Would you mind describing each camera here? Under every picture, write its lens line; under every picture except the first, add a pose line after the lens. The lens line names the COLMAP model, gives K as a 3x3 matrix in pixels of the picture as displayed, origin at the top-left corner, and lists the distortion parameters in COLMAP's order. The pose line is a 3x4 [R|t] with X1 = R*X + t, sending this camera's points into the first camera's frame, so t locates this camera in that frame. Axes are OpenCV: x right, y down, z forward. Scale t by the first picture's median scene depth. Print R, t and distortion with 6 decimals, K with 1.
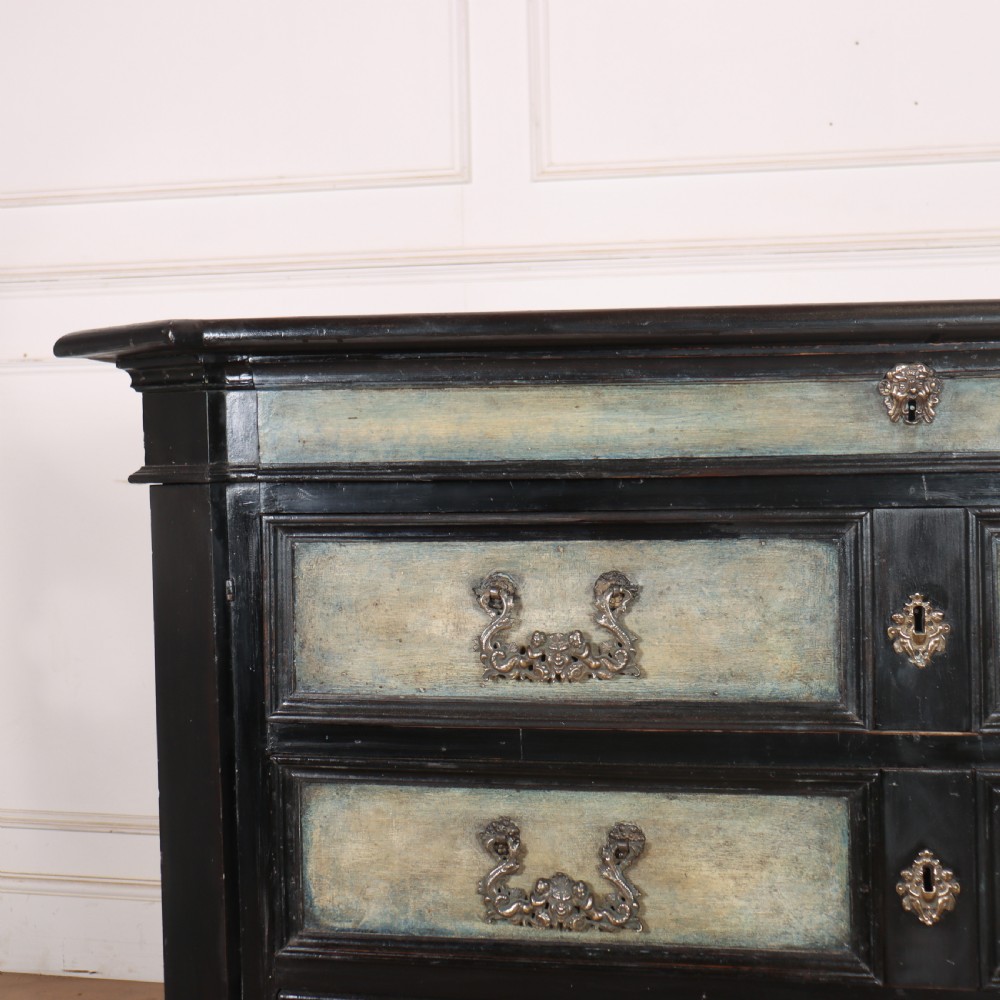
lens RADIAL K [[1648.8, 0, 345.6], [0, 1648.8, 442.7], [0, 0, 1]] dist [-0.126428, 0.216387]
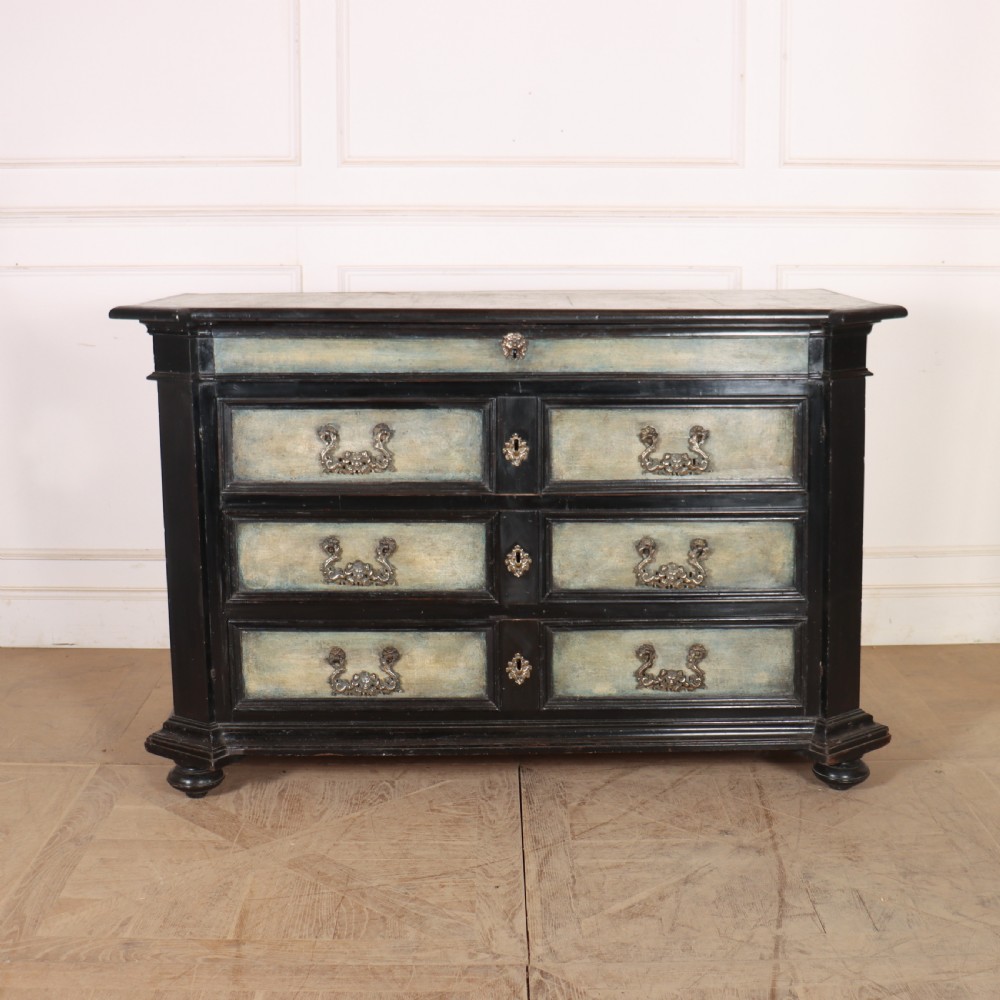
lens RADIAL K [[1521.6, 0, 530.0], [0, 1521.6, 502.9], [0, 0, 1]] dist [-0.182443, 0.195964]
pose [[0.968383, -0.024180, 0.248295, -0.150943], [-0.022495, 0.982773, 0.183440, -0.193787], [-0.248453, -0.183226, 0.951157, -0.994666]]
